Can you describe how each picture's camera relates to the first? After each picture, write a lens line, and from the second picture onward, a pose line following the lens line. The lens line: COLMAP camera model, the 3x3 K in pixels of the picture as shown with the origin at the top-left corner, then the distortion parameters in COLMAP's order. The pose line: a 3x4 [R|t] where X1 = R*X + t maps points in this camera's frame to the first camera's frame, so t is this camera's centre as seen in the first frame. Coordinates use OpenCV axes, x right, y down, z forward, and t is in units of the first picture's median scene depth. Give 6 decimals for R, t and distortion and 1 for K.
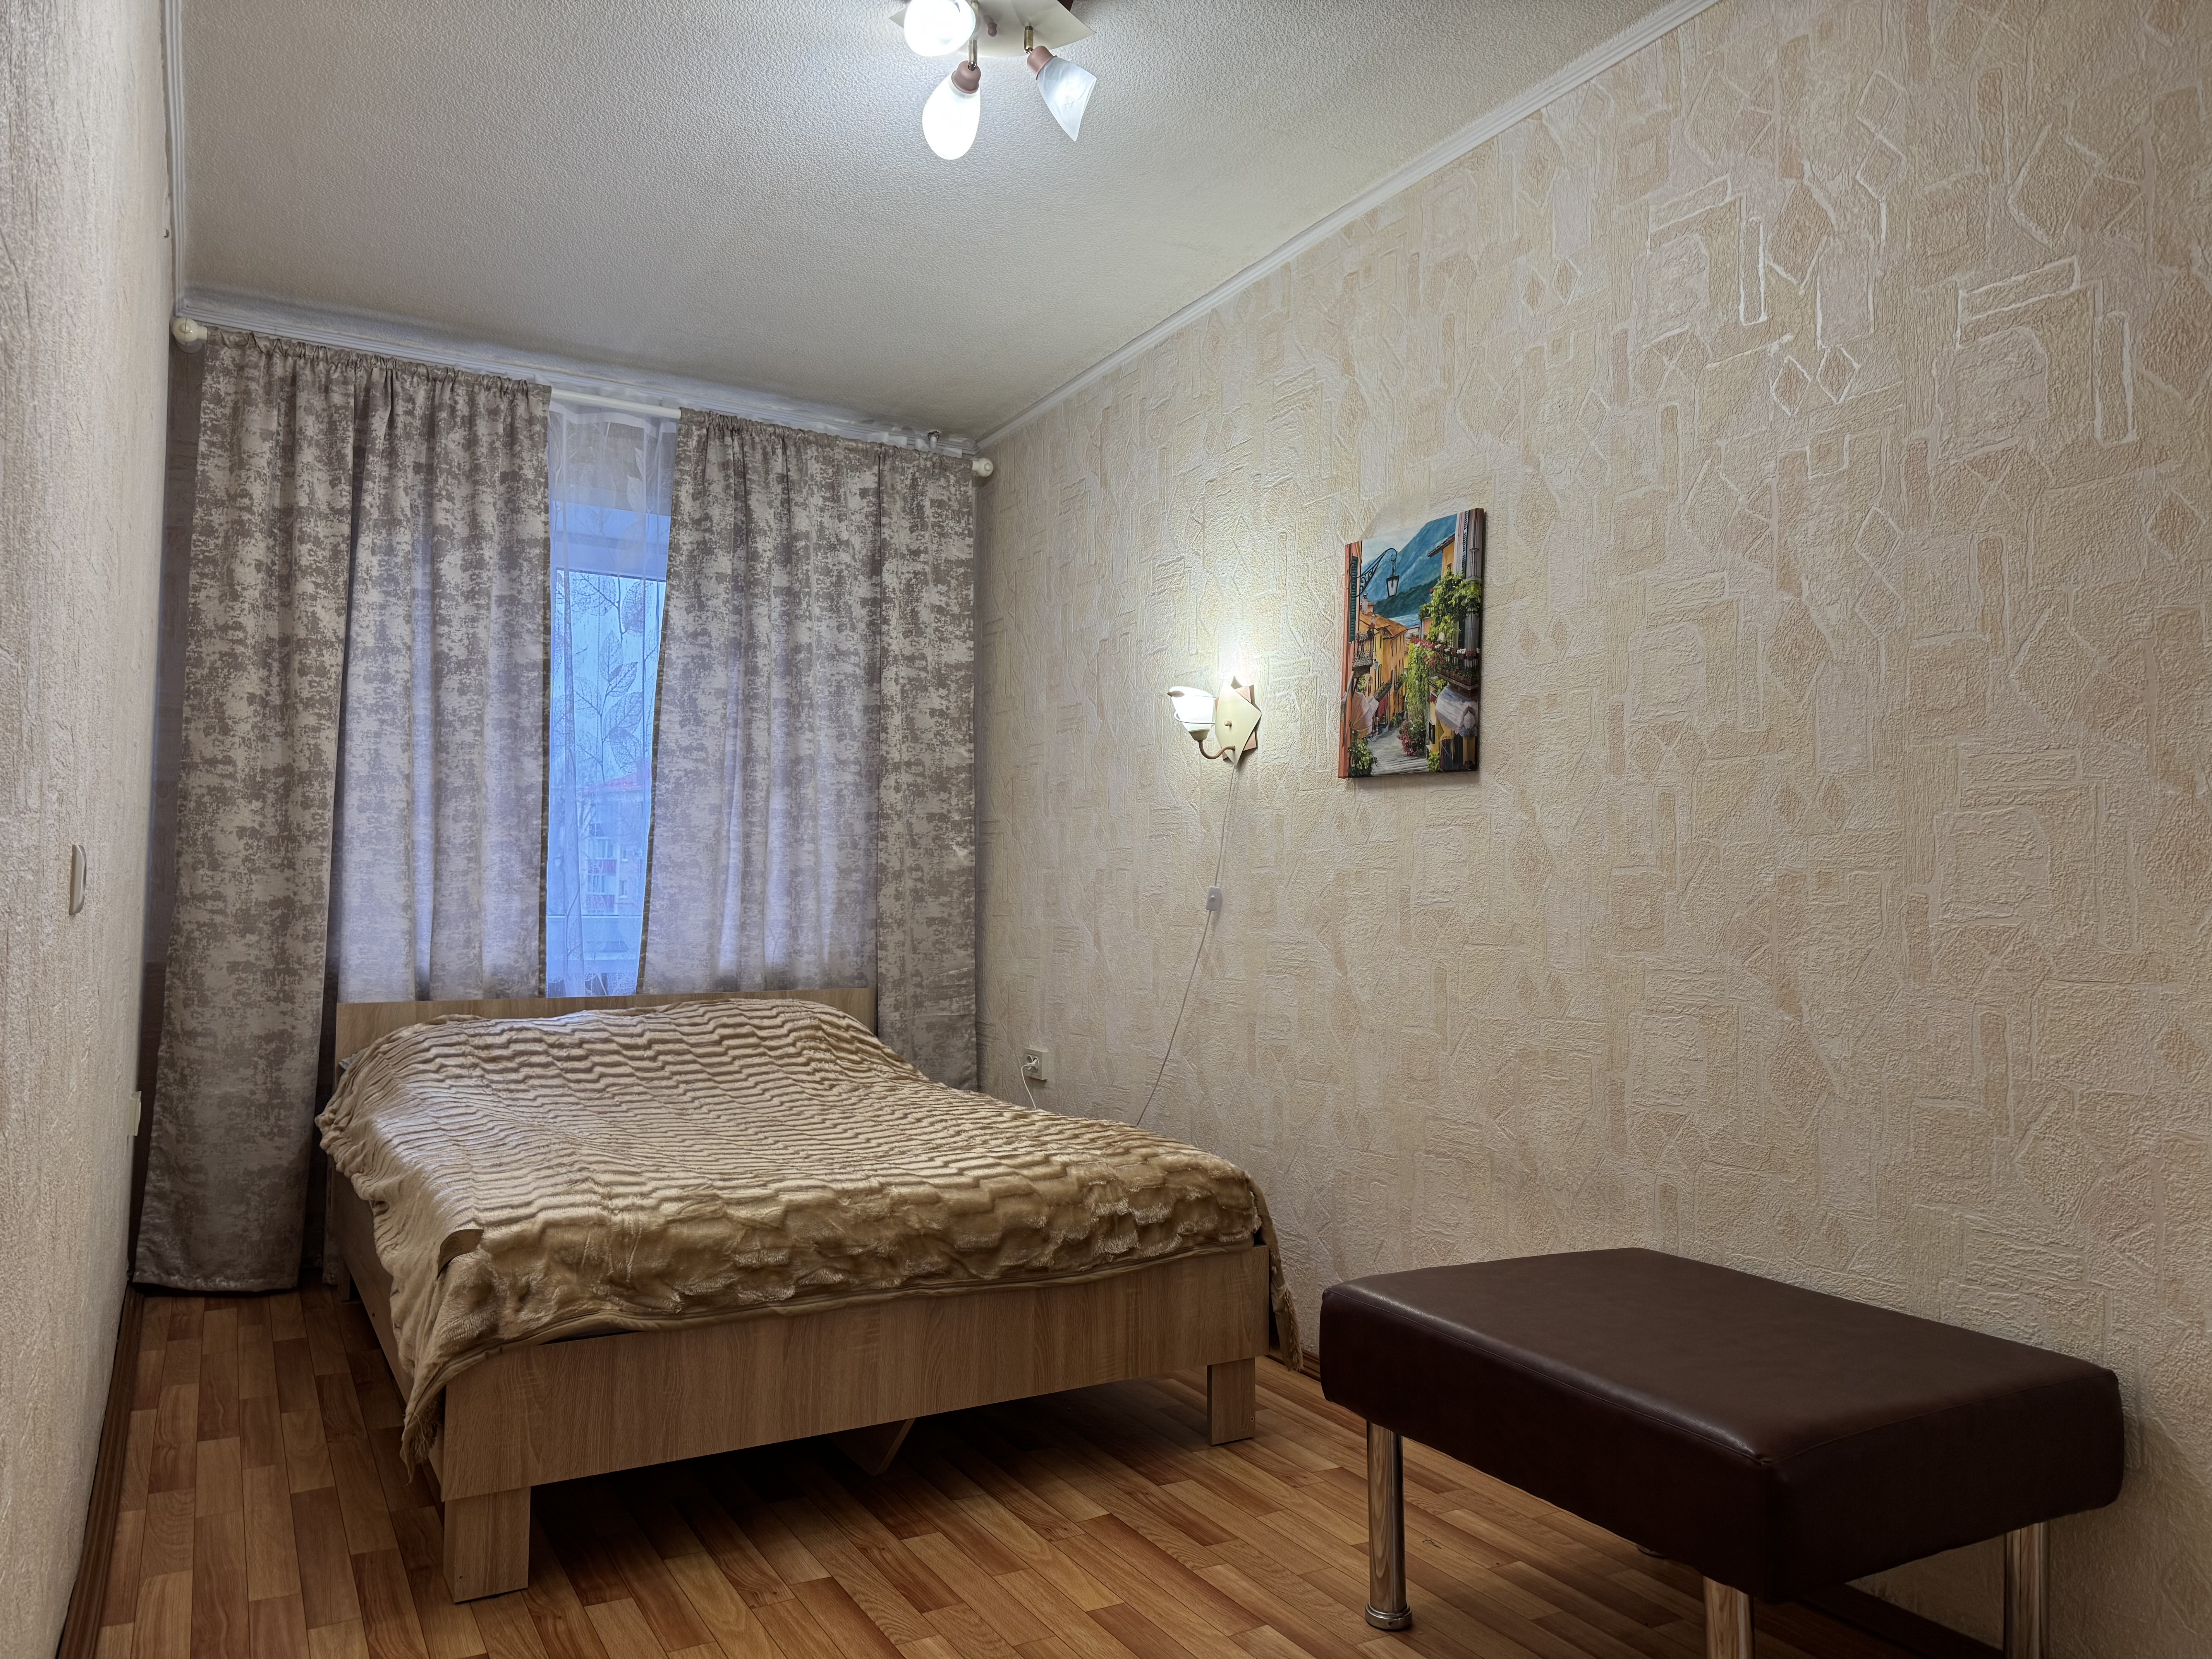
lens RADIAL K [[1550.1, 0, 1103.3], [0, 1550.1, 828.8], [0, 0, 1]] dist [-0.009129, -0.010195]
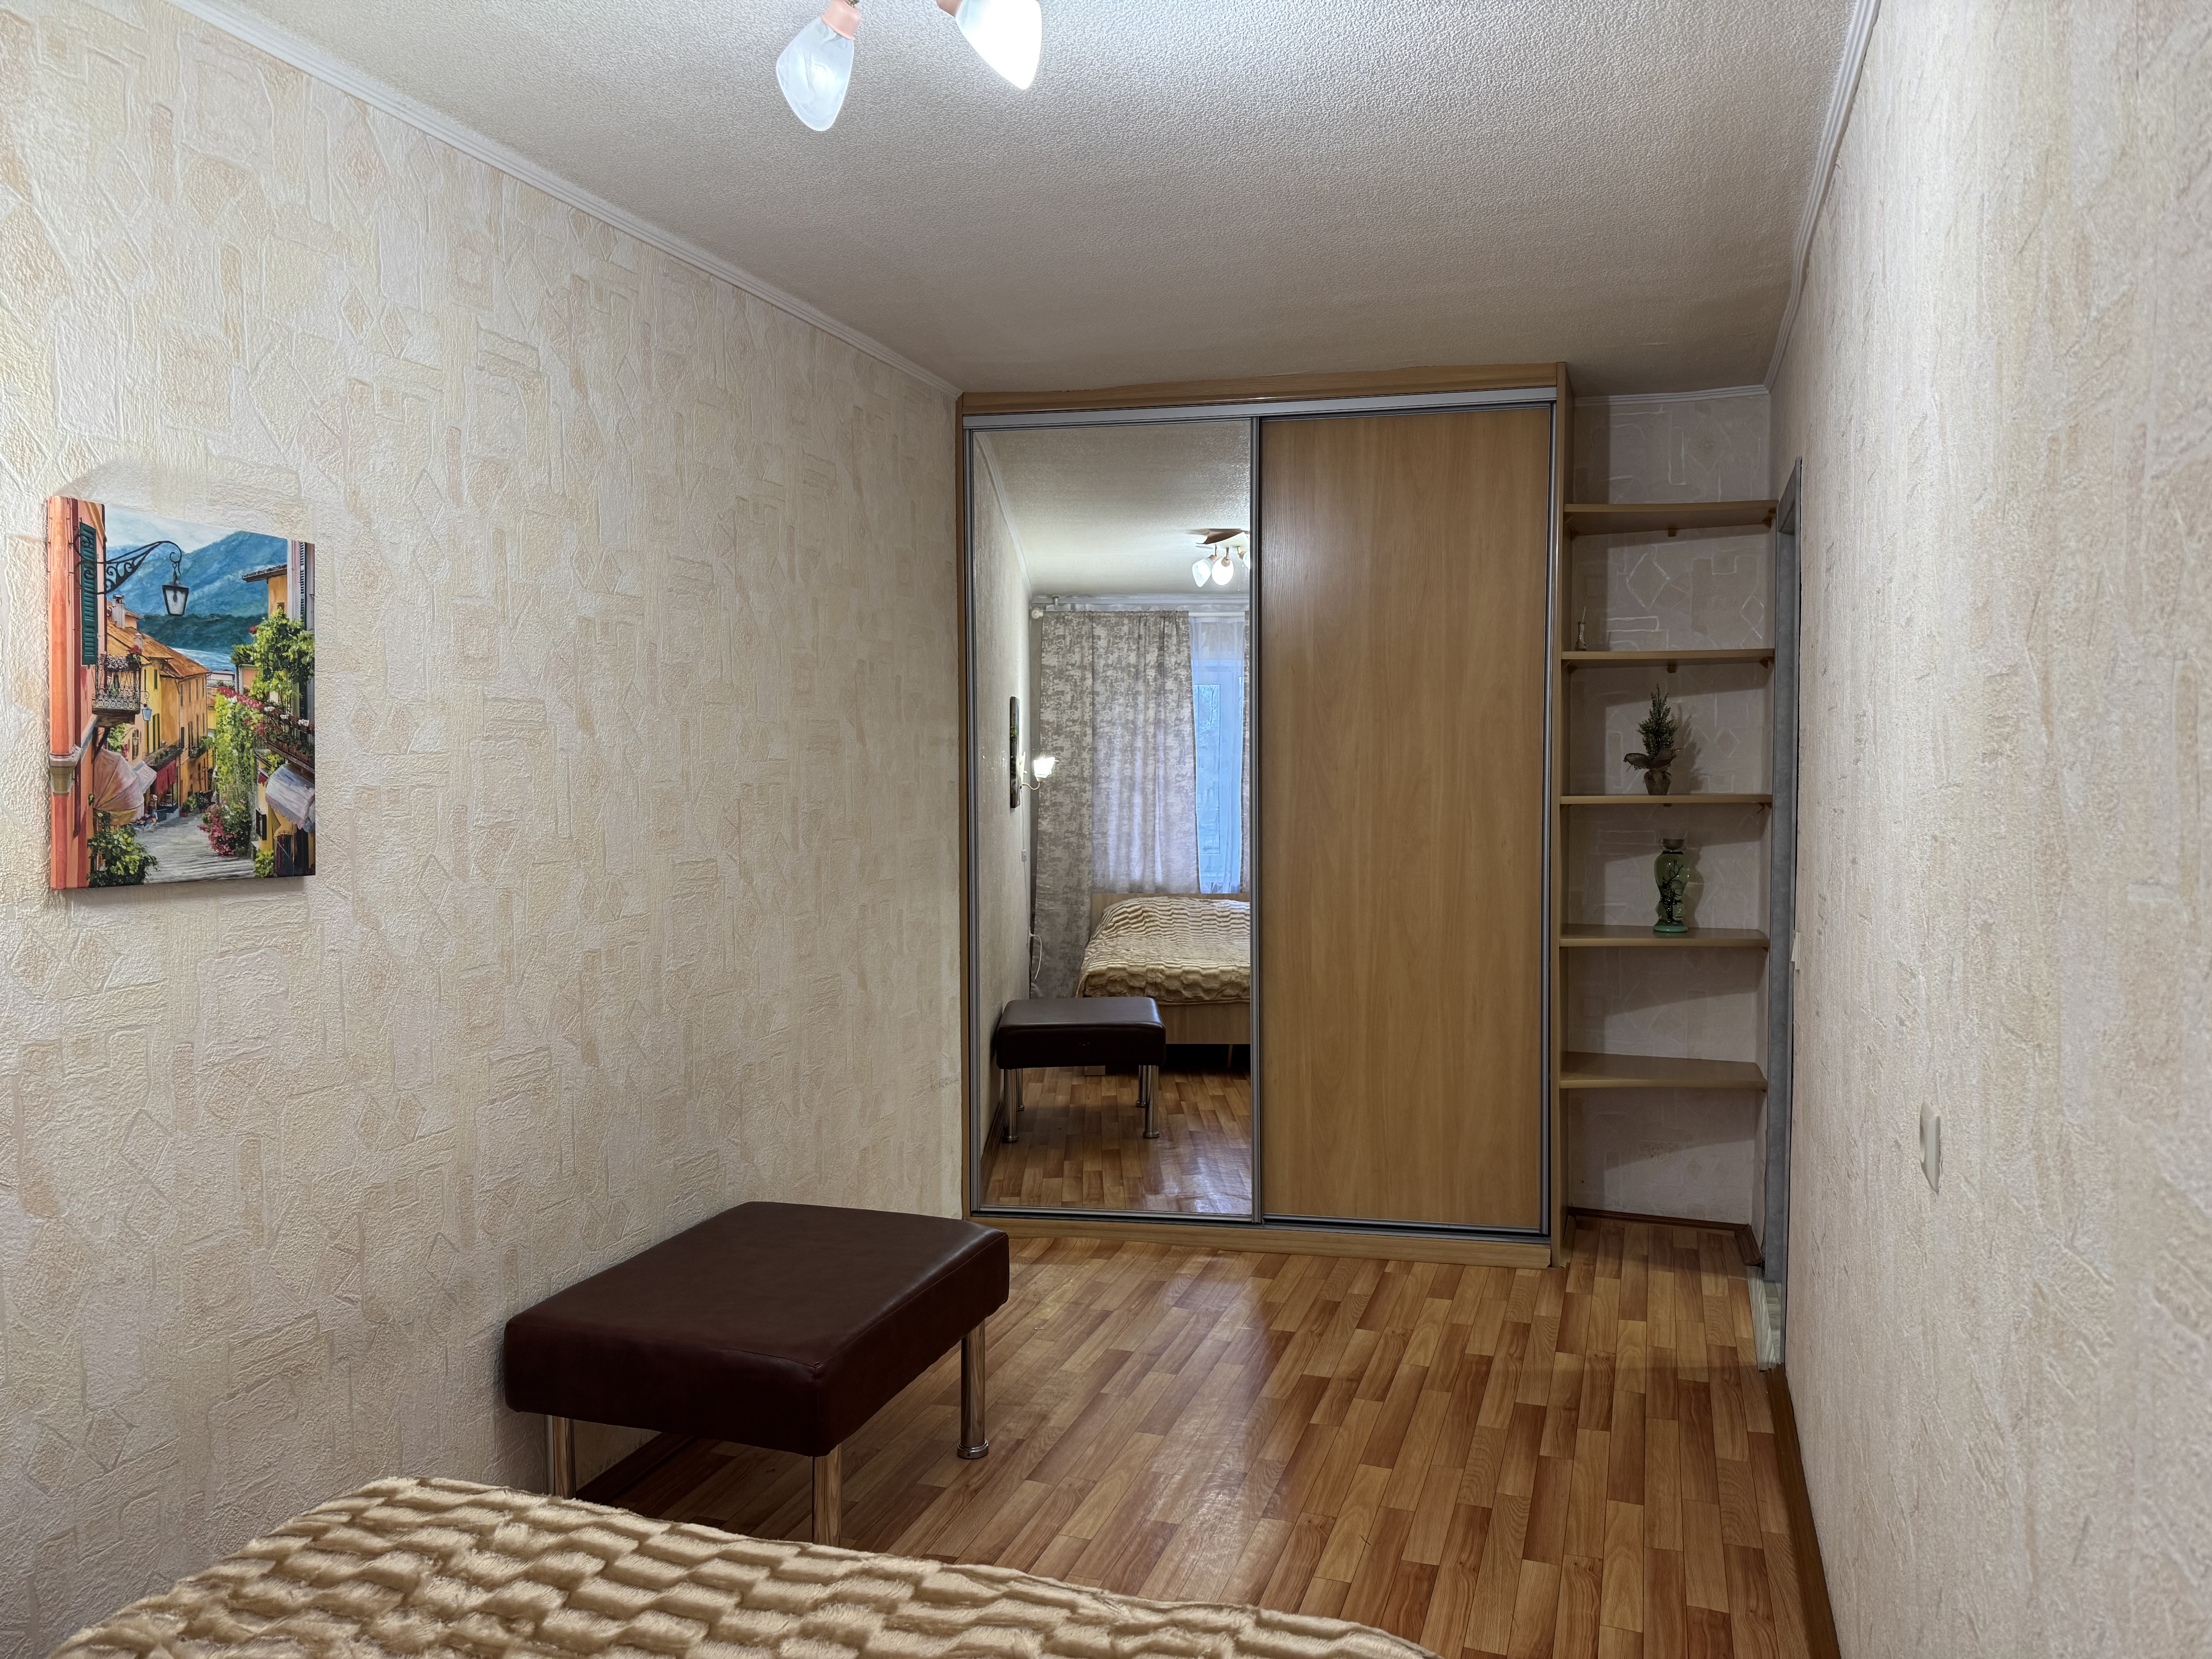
lens RADIAL K [[1550.1, 0, 1106.5], [0, 1550.1, 823.7], [0, 0, 1]] dist [-0.009129, -0.010195]
pose [[-0.679153, -0.029850, 0.733389, -0.591331], [-0.026426, 0.999519, 0.016211, -0.083542], [-0.733521, -0.008371, -0.679616, 1.183947]]
